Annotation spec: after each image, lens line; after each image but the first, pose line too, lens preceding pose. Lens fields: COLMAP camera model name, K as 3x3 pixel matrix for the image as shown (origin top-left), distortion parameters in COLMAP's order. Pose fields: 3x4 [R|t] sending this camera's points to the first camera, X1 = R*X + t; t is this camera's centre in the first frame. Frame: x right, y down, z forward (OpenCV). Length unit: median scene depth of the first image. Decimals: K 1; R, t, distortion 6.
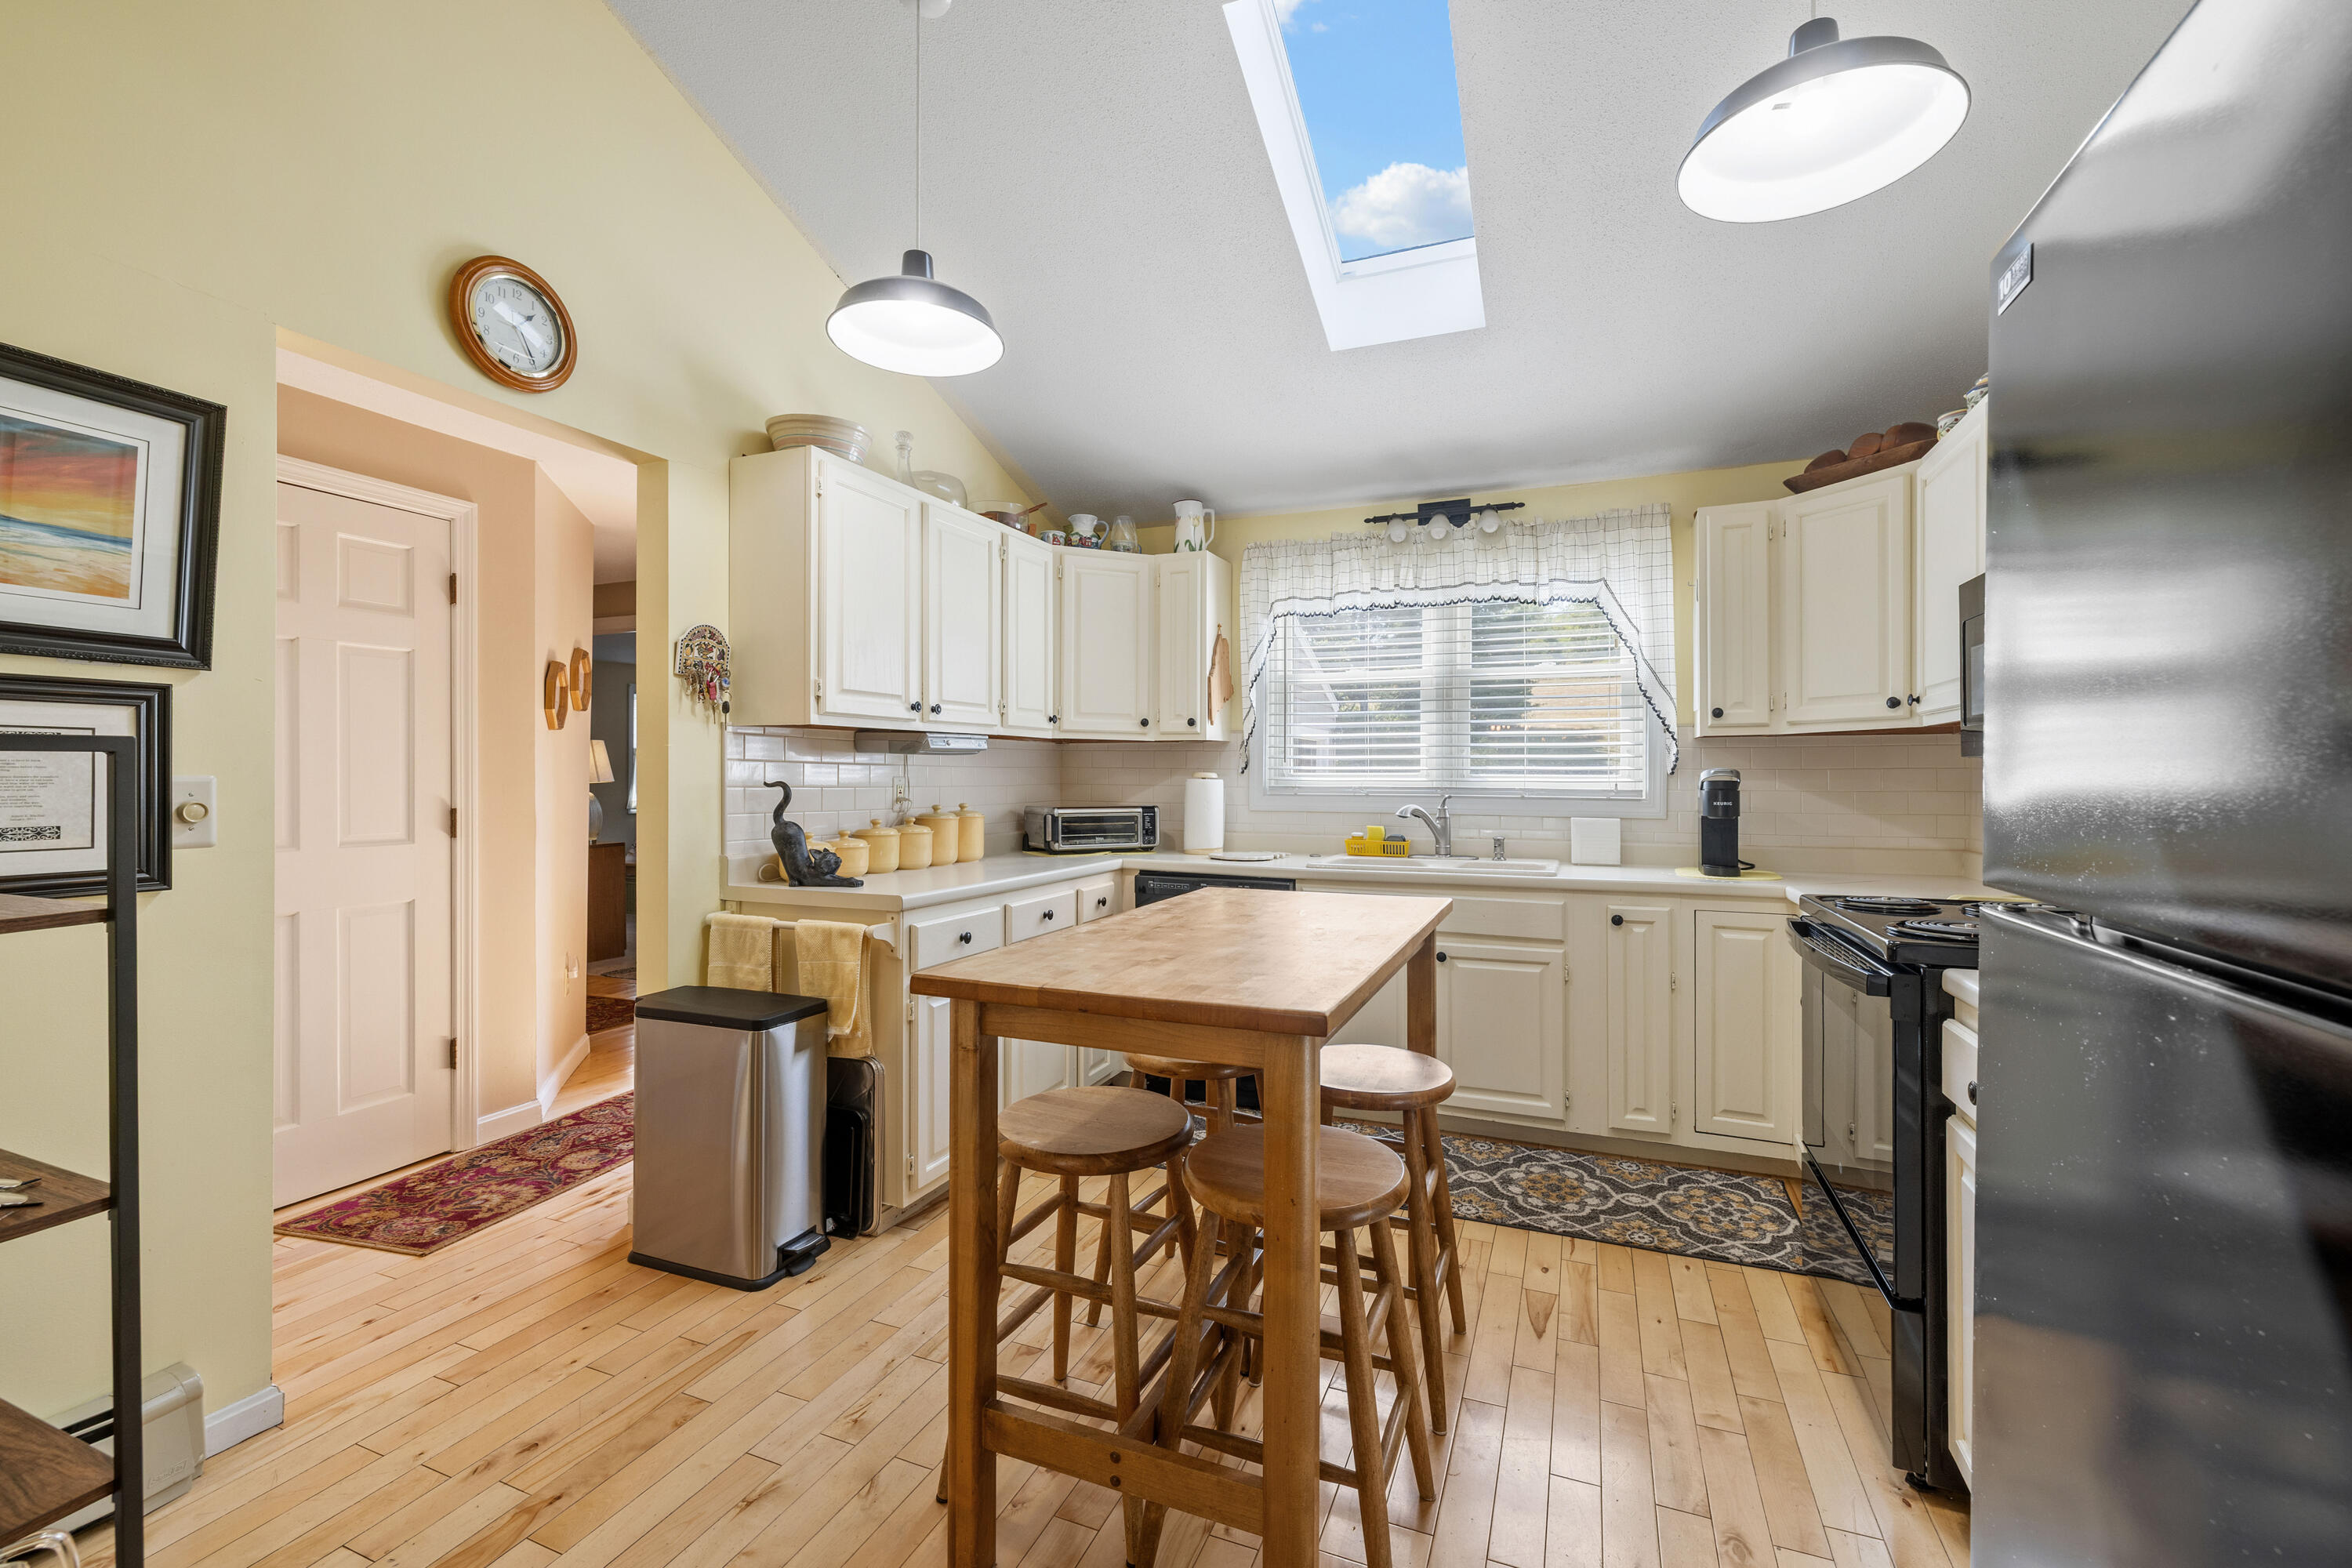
lens RADIAL K [[981.0, 0, 1183.0], [0, 981.0, 772.2], [0, 0, 1]] dist [-0.002306, 0.000406]
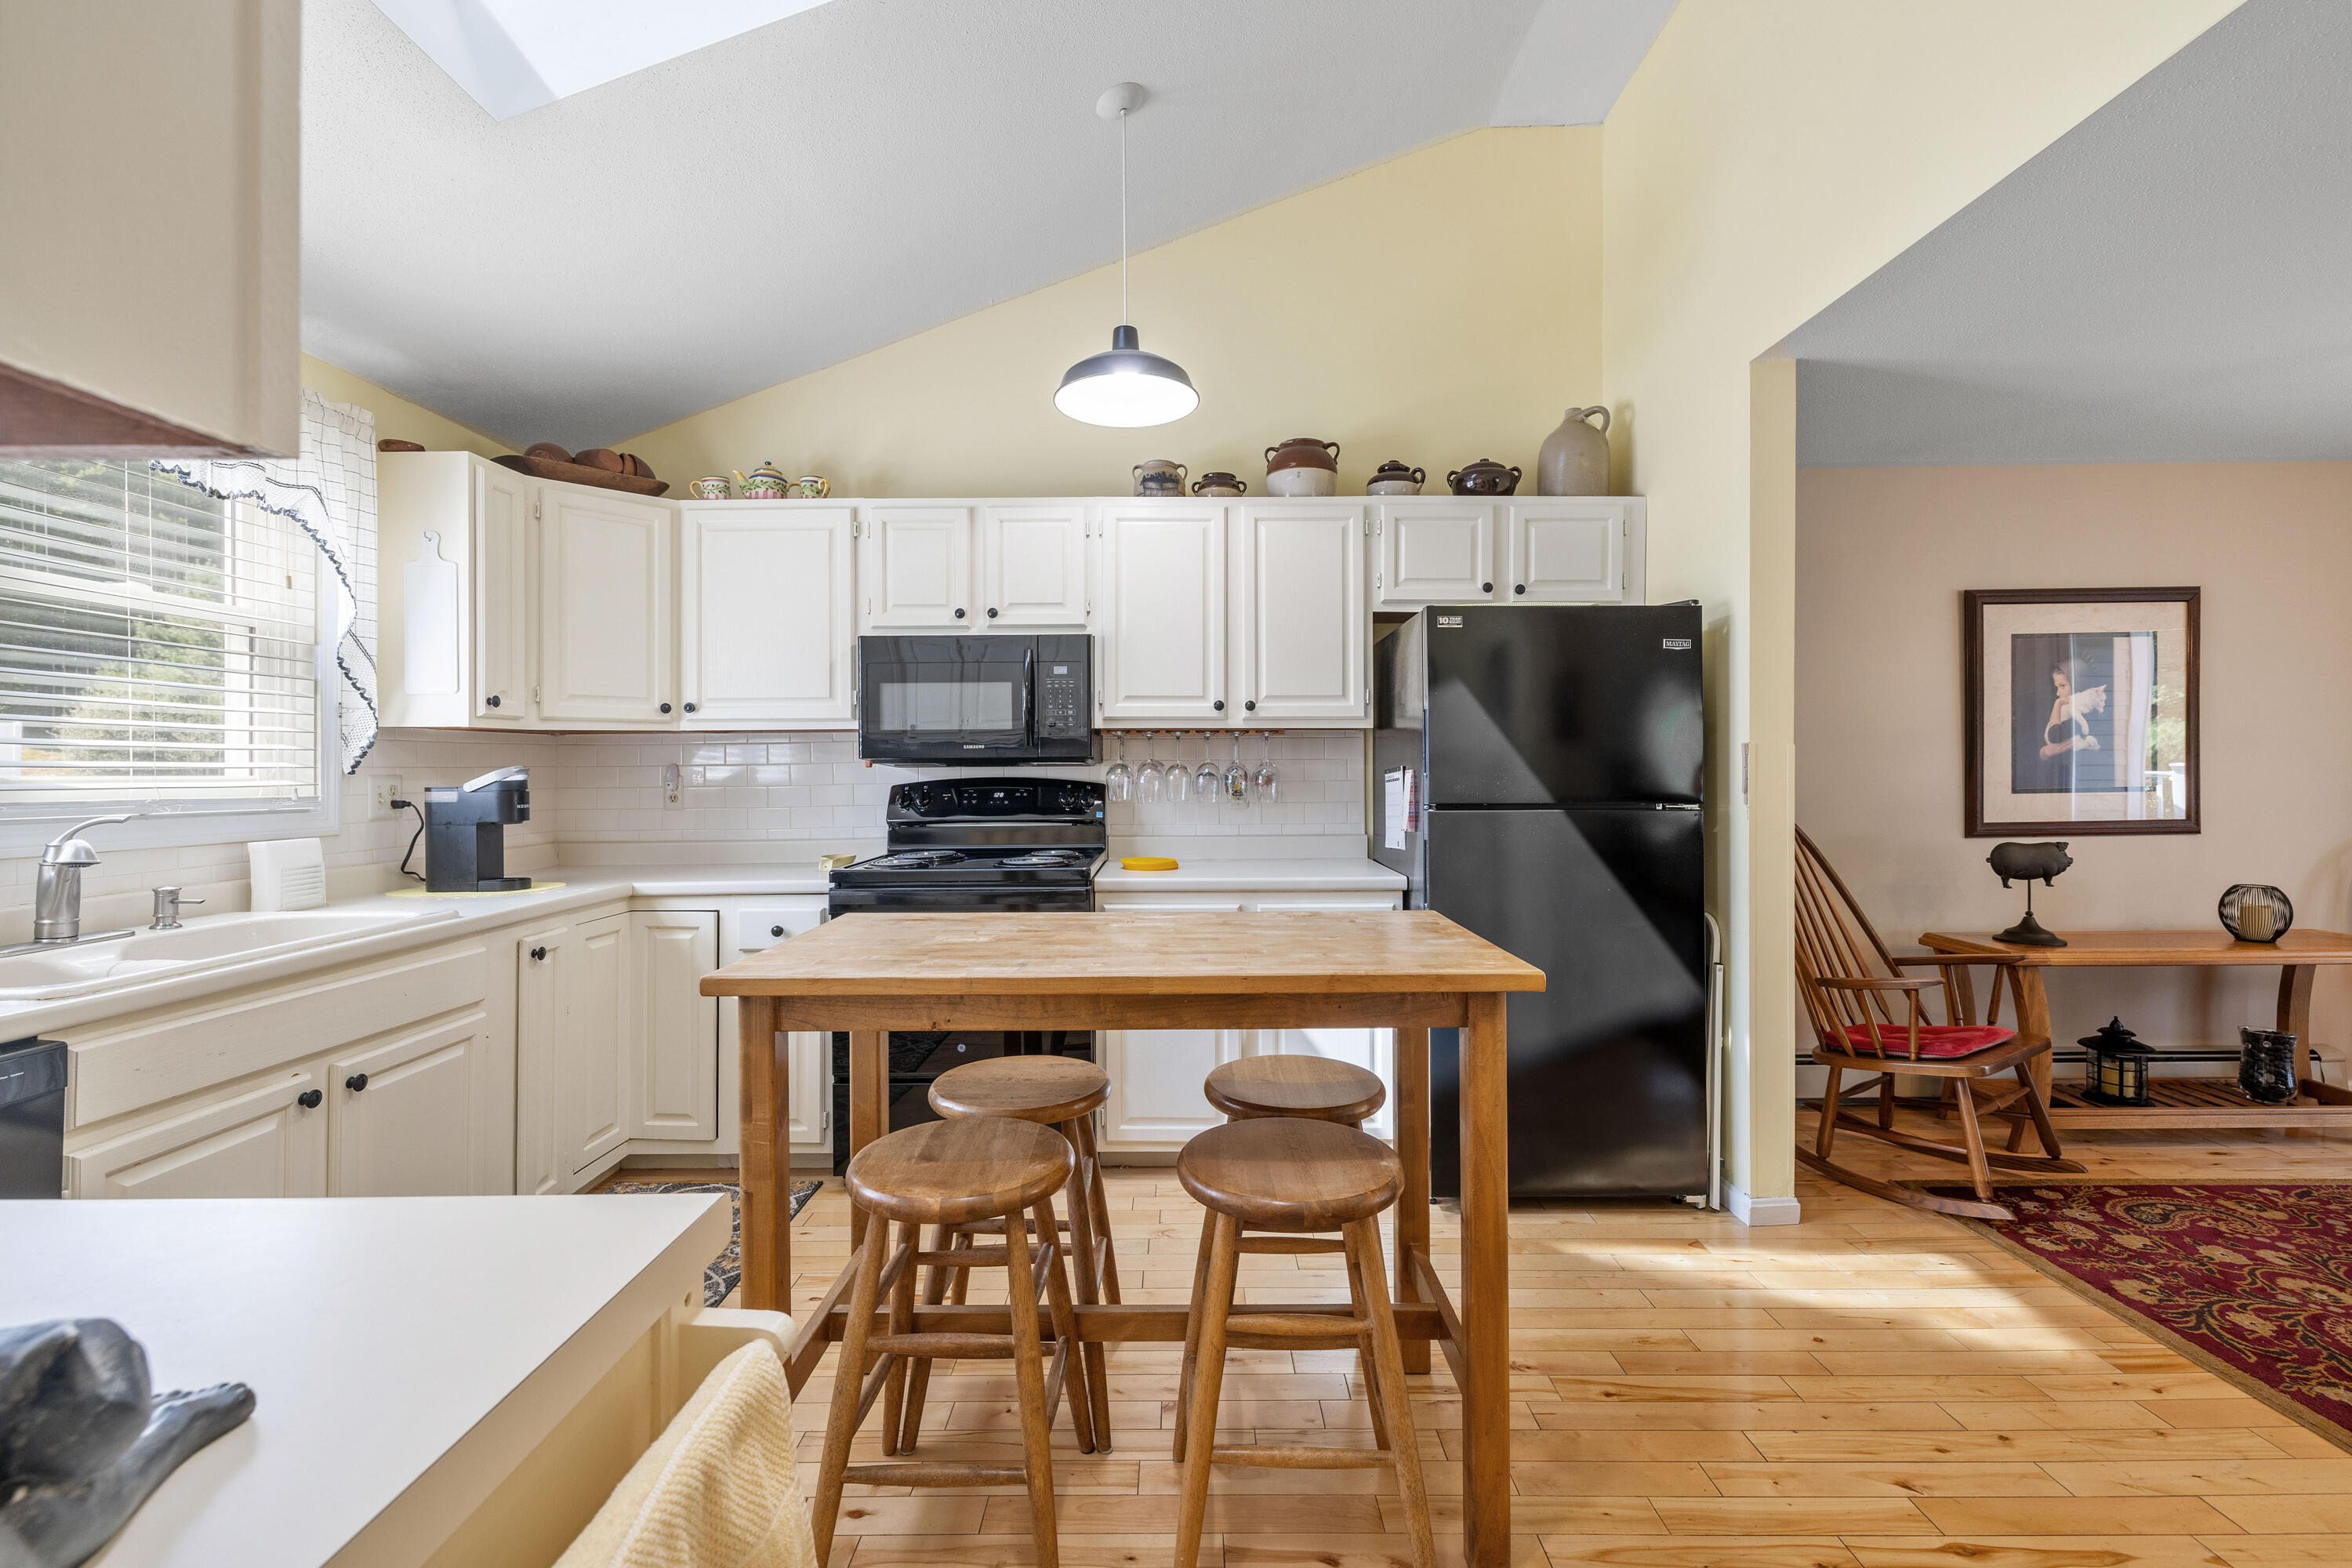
lens RADIAL K [[981.0, 0, 1181.5], [0, 981.0, 768.0], [0, 0, 1]] dist [-0.002306, 0.000406]
pose [[-0.377098, 0.001735, 0.926172, -0.505612], [0.003603, 0.999993, -0.000406, 0.000142], [-0.926166, 0.003184, -0.377102, 0.816655]]
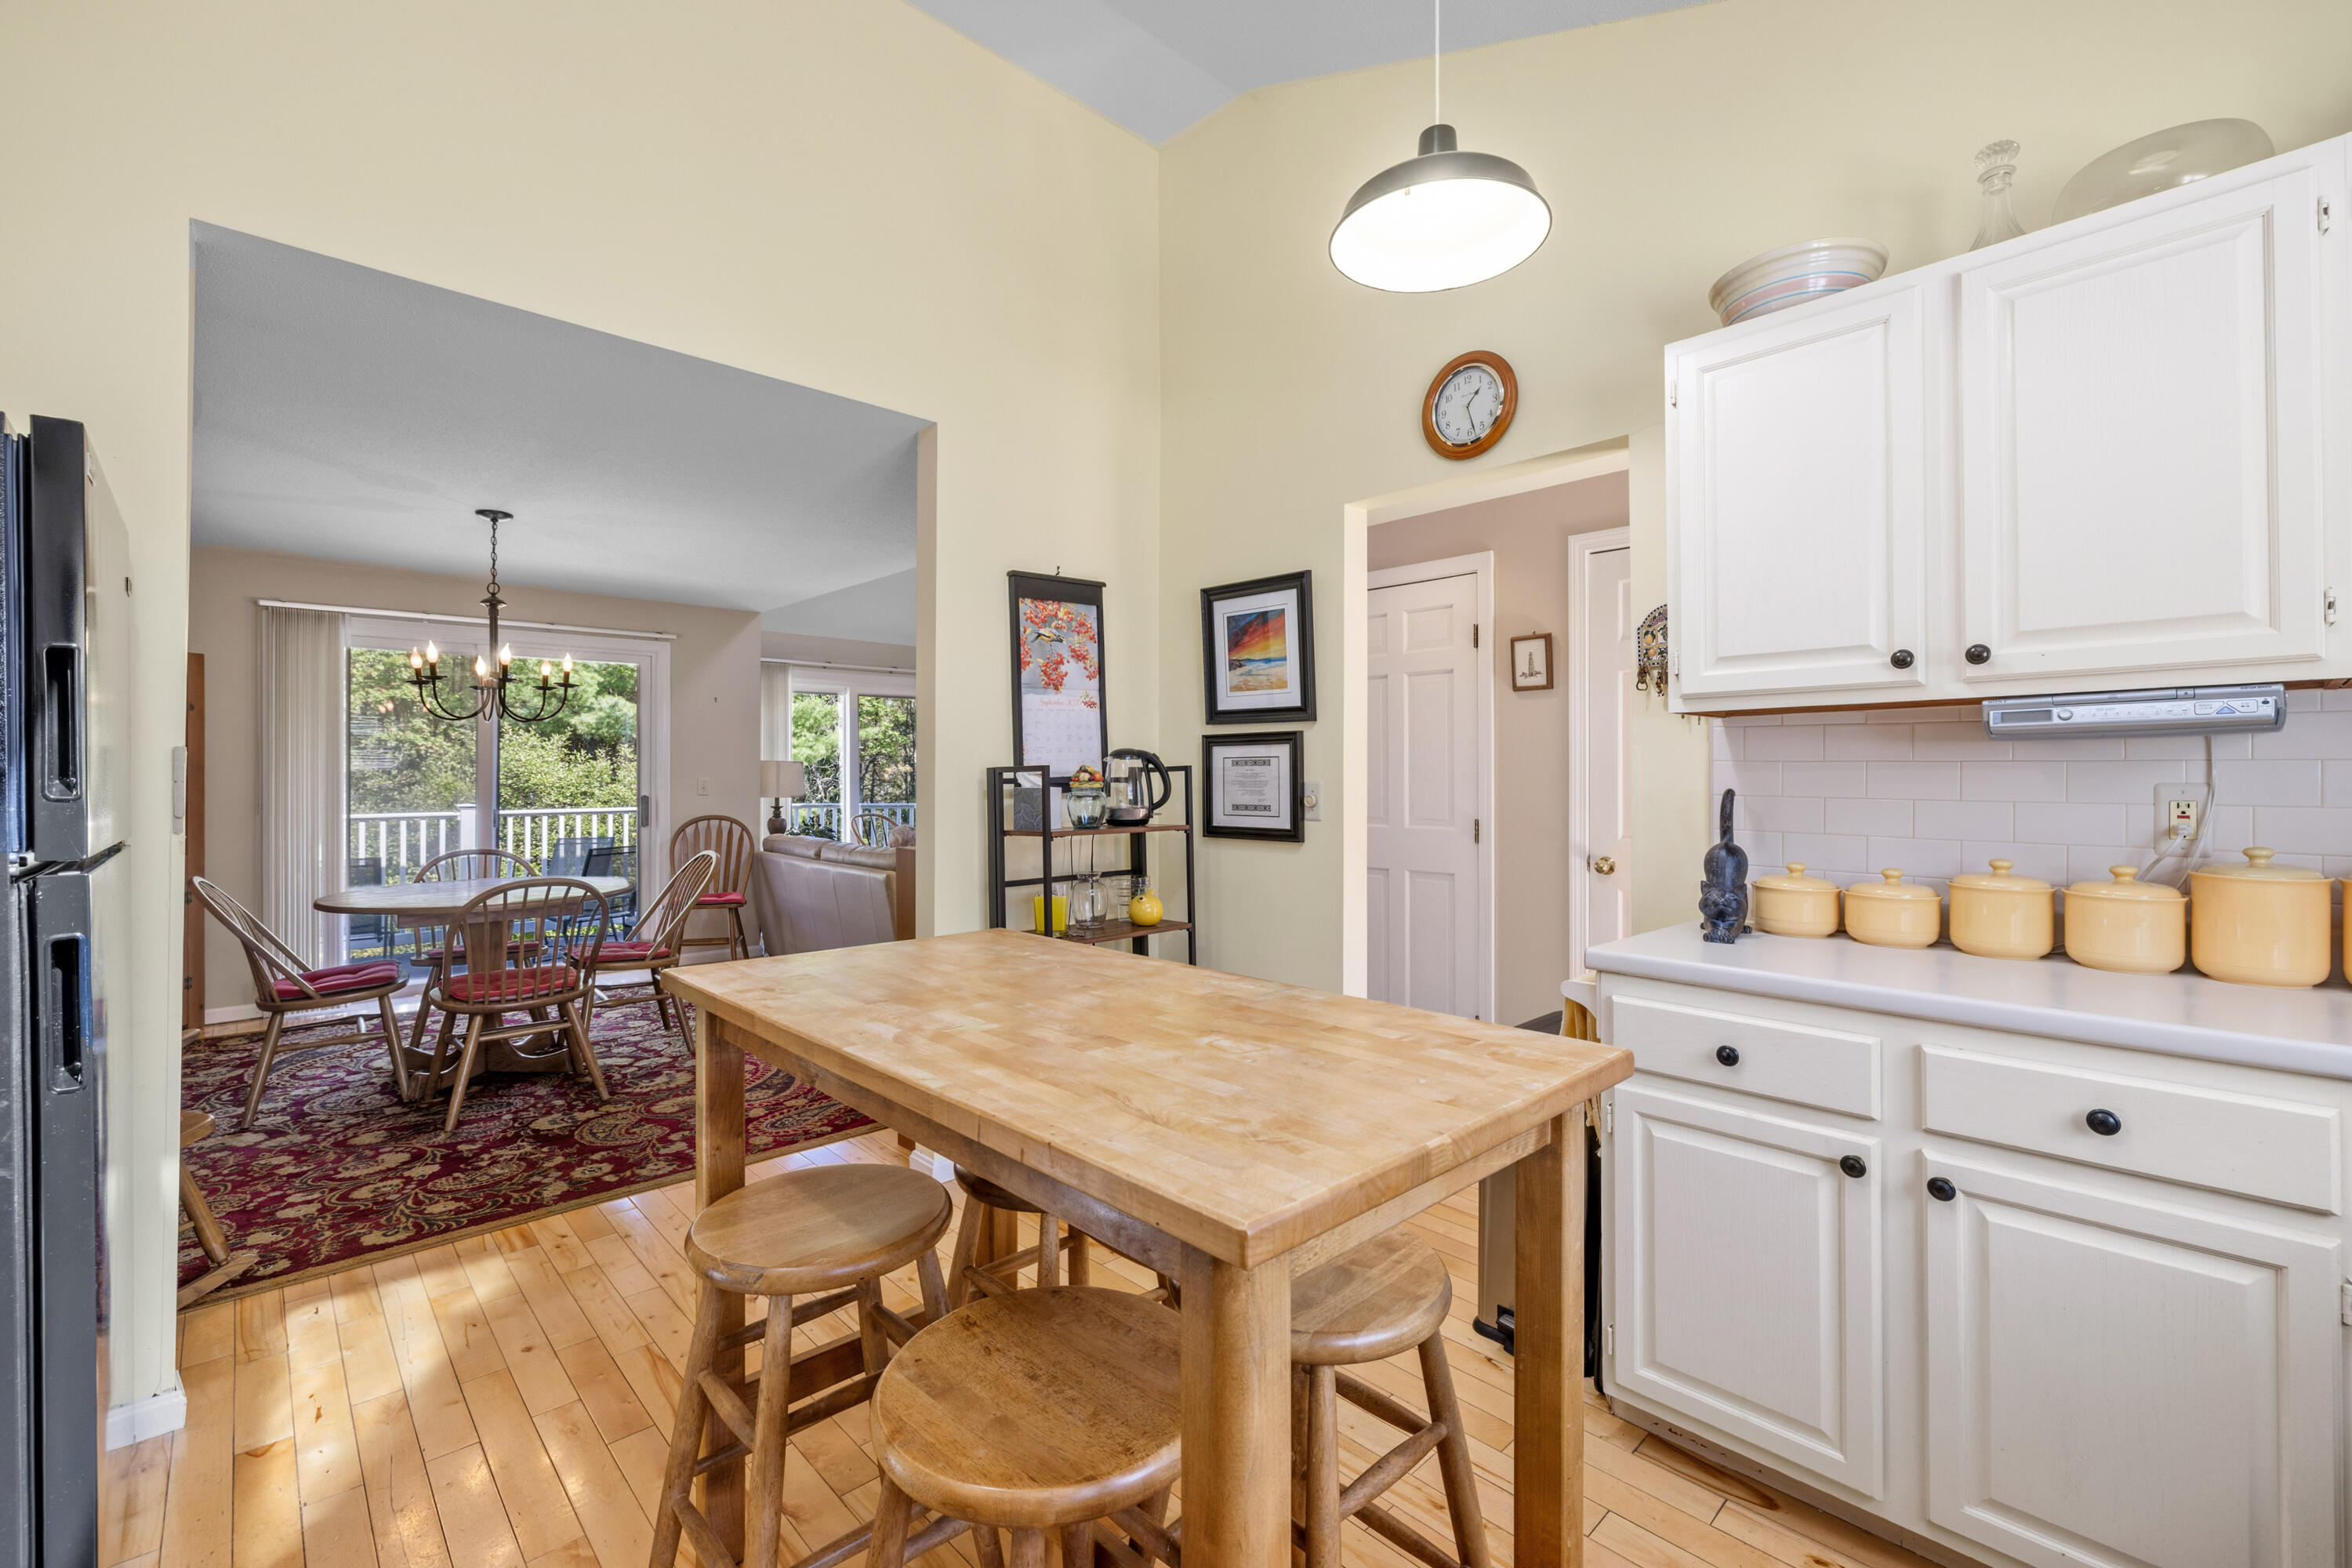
lens RADIAL K [[981.0, 0, 1171.5], [0, 981.0, 773.6], [0, 0, 1]] dist [-0.002306, 0.000406]
pose [[-0.406017, -0.005529, -0.913849, 0.411418], [0.001929, 0.999974, -0.006907, 0.001564], [0.913863, -0.004567, -0.405996, 0.842532]]
